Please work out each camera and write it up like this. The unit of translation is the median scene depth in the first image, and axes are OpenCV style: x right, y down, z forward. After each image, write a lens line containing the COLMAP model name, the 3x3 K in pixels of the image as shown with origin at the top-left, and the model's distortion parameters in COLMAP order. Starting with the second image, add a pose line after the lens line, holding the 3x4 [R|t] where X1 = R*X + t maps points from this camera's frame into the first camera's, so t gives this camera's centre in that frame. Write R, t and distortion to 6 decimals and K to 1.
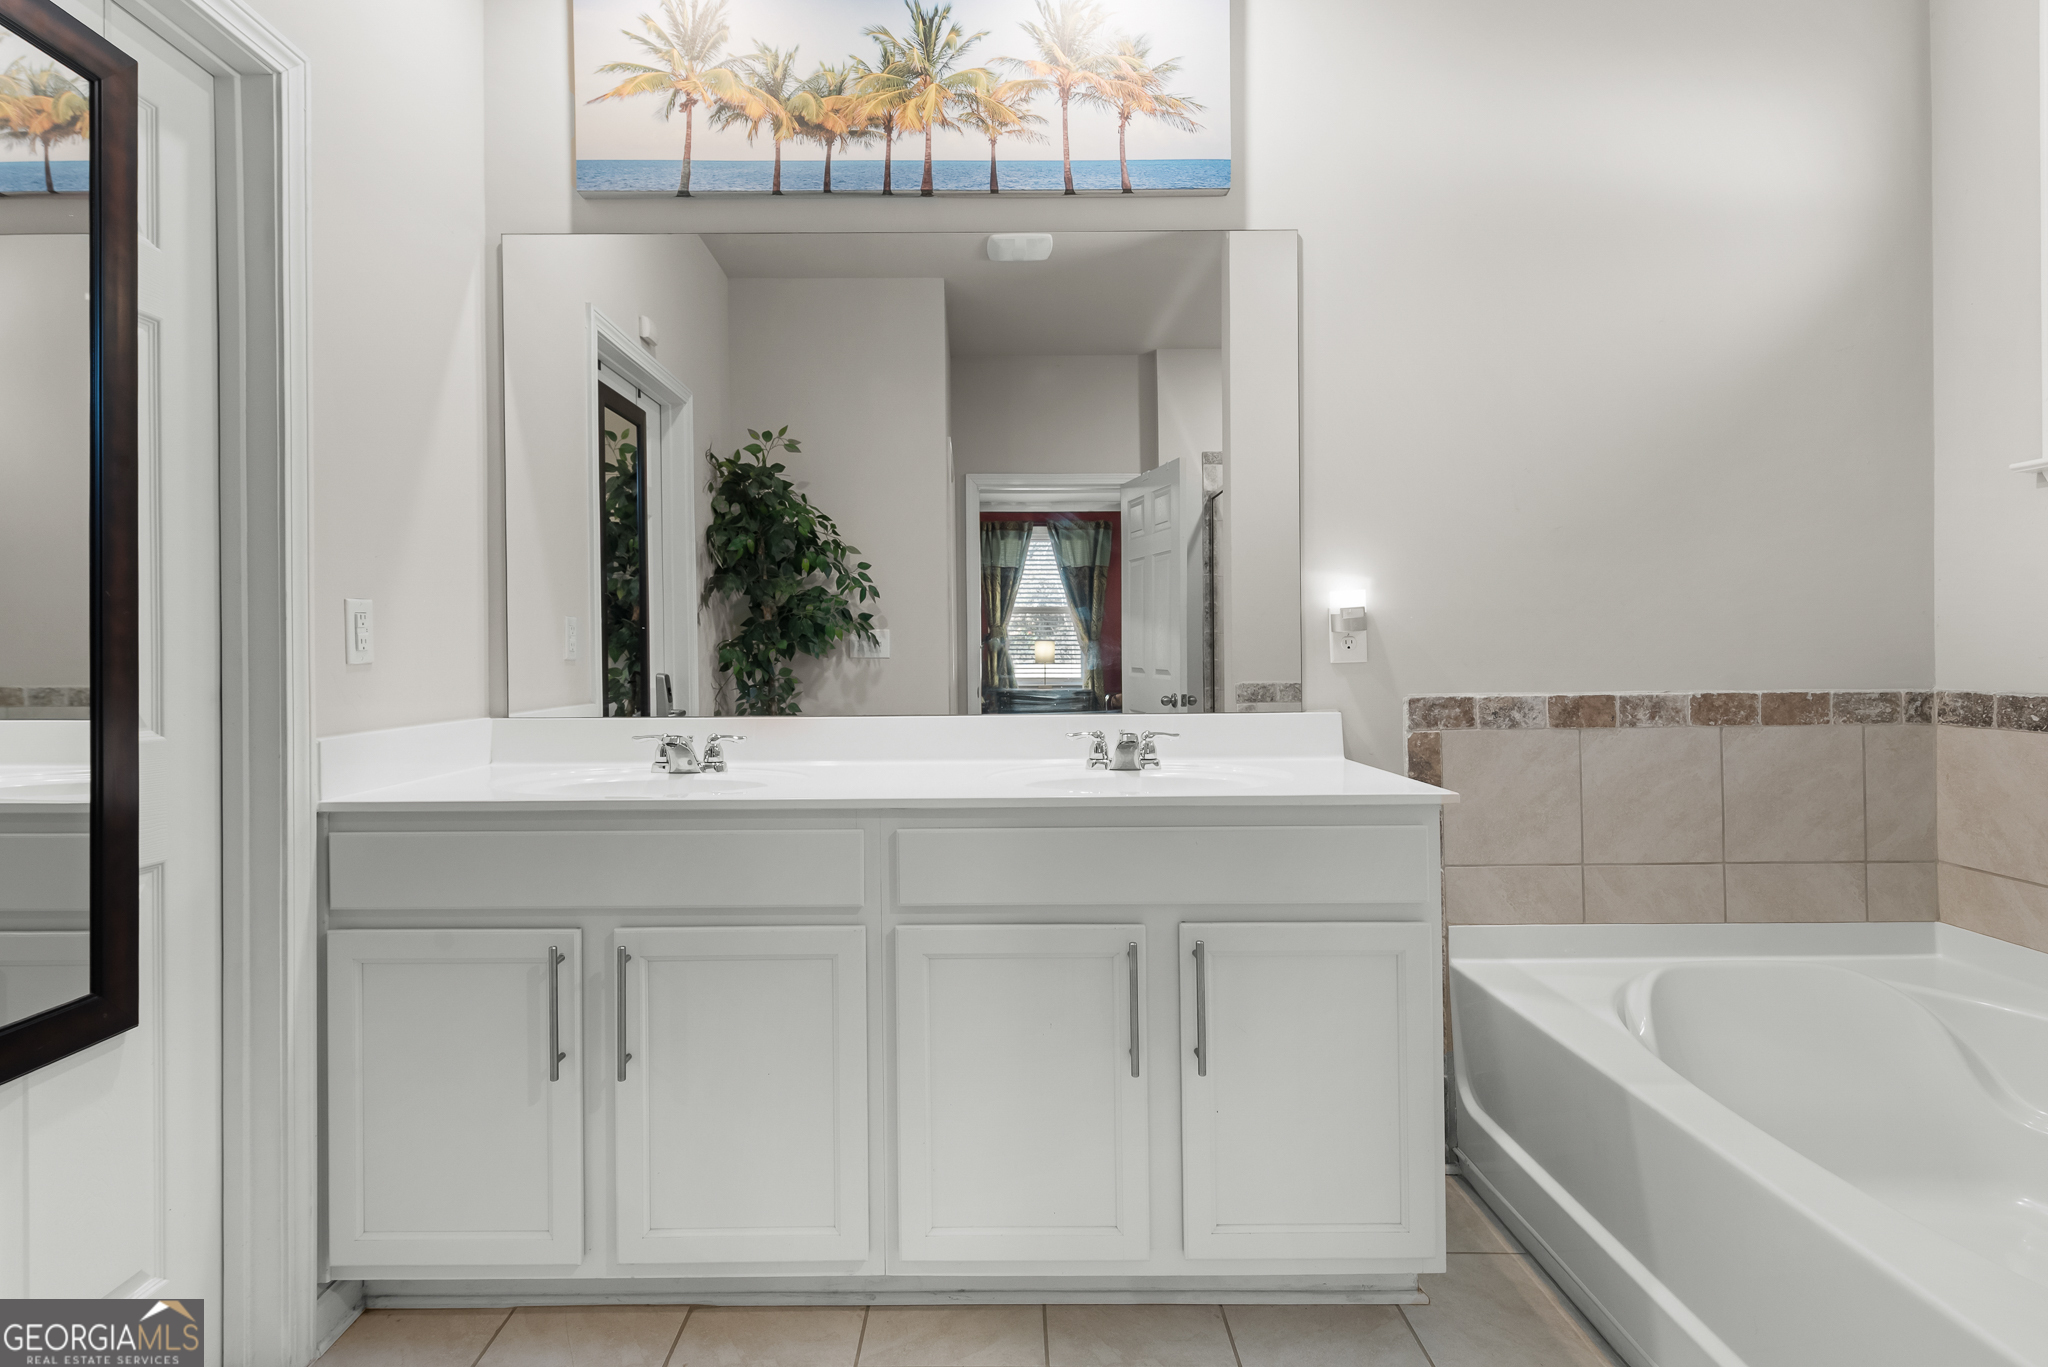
lens RADIAL K [[978.6, 0, 1004.4], [0, 978.6, 648.0], [0, 0, 1]] dist [0.010450, -0.003327]
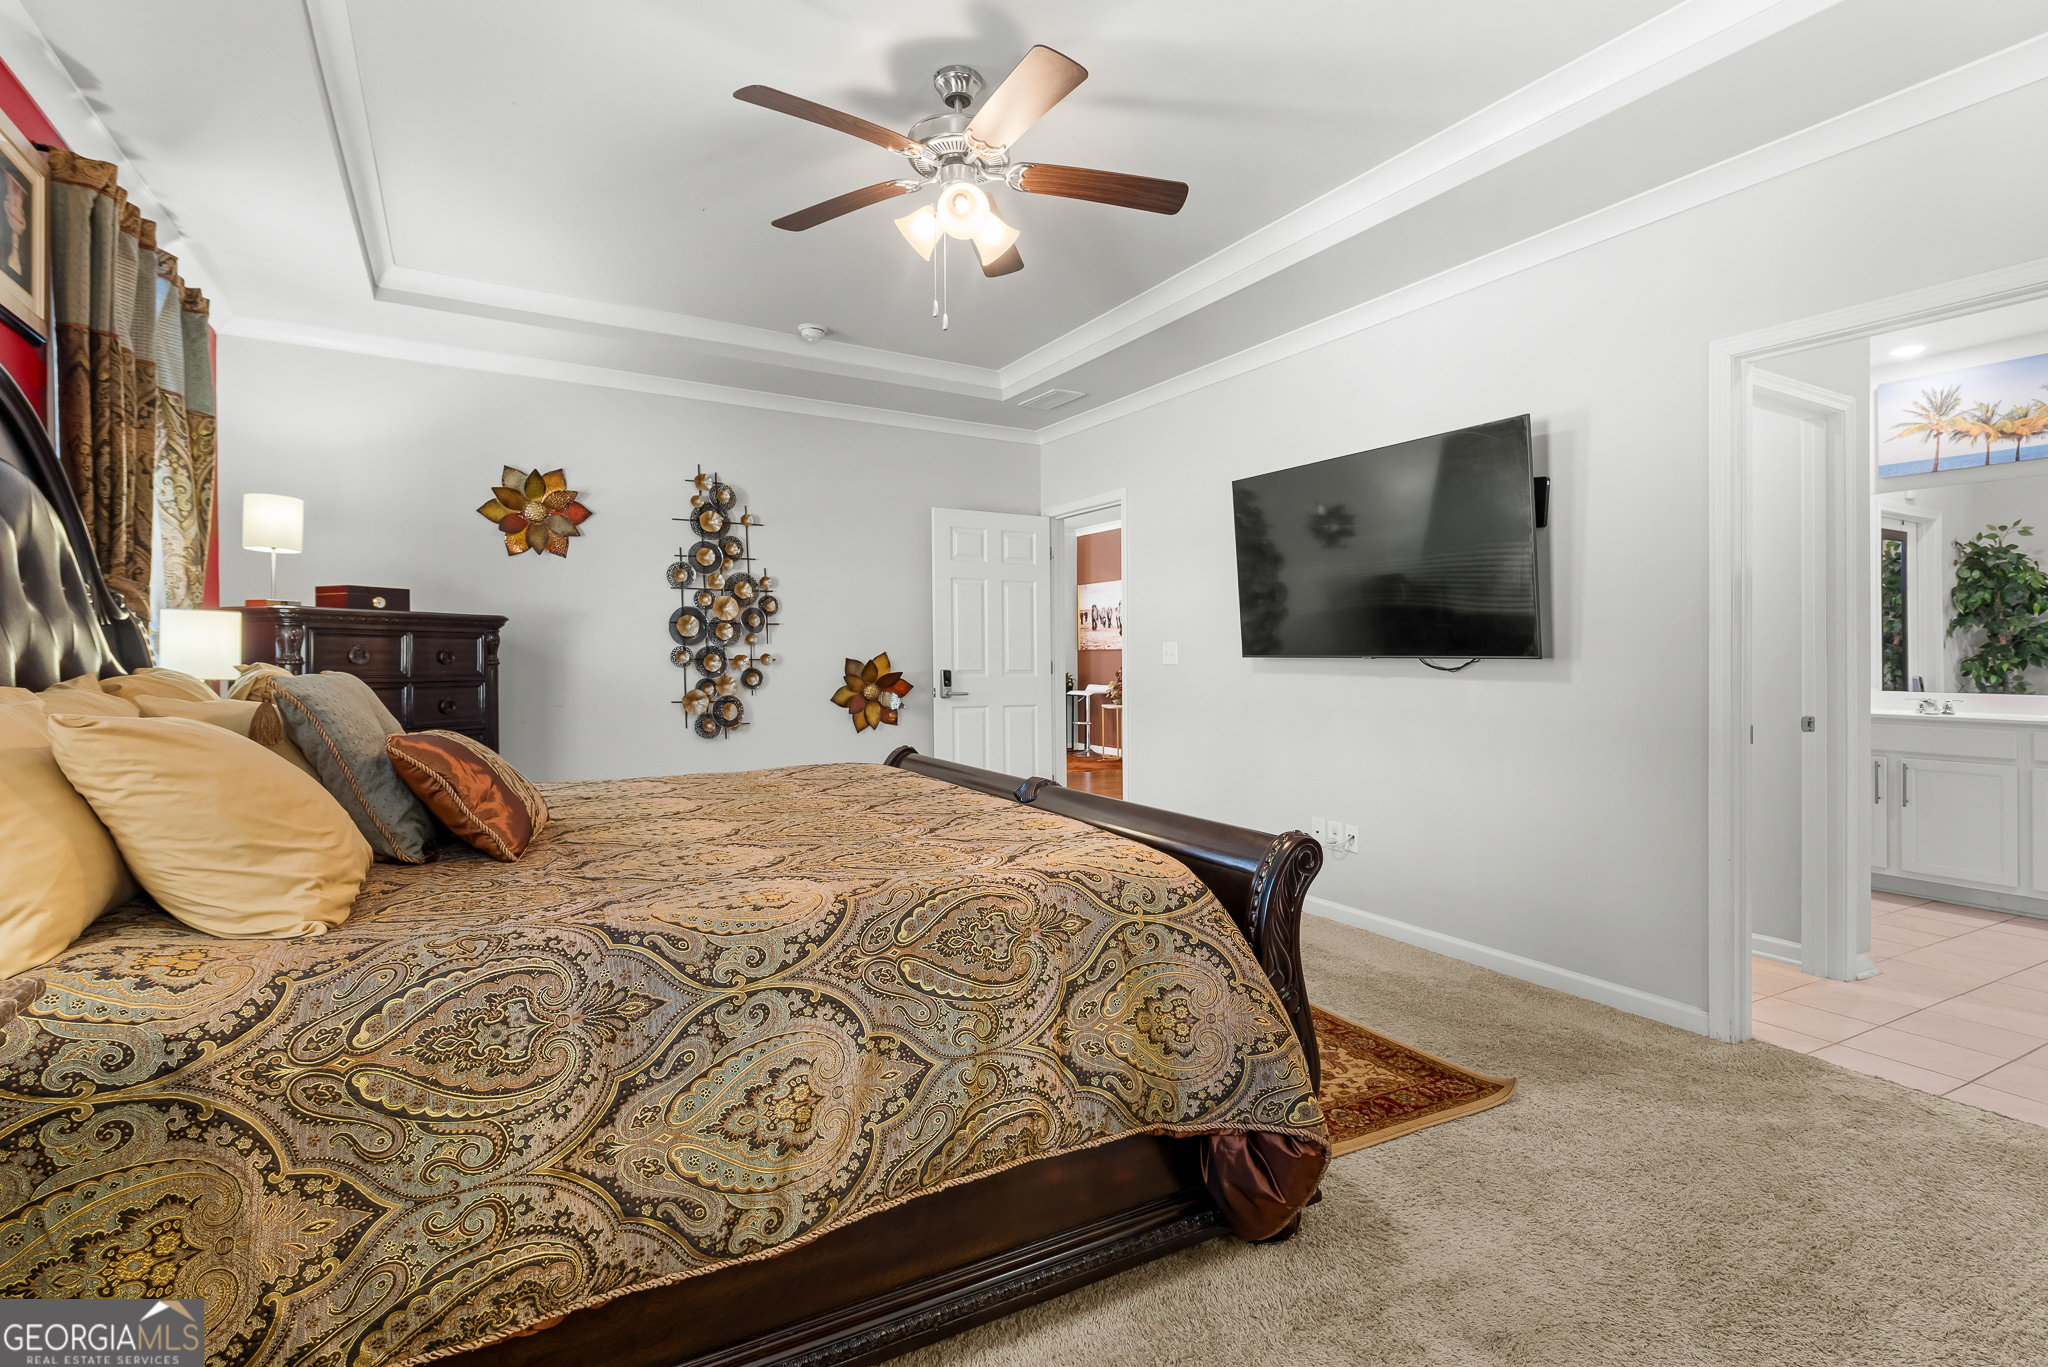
lens RADIAL K [[978.6, 0, 1036.4], [0, 978.6, 645.8], [0, 0, 1]] dist [0.010450, -0.003327]
pose [[0.492486, 0.005440, -0.870303, 0.381785], [-0.010161, 0.999948, 0.000500, -0.011898], [0.870261, 0.008596, 0.492516, -1.159523]]
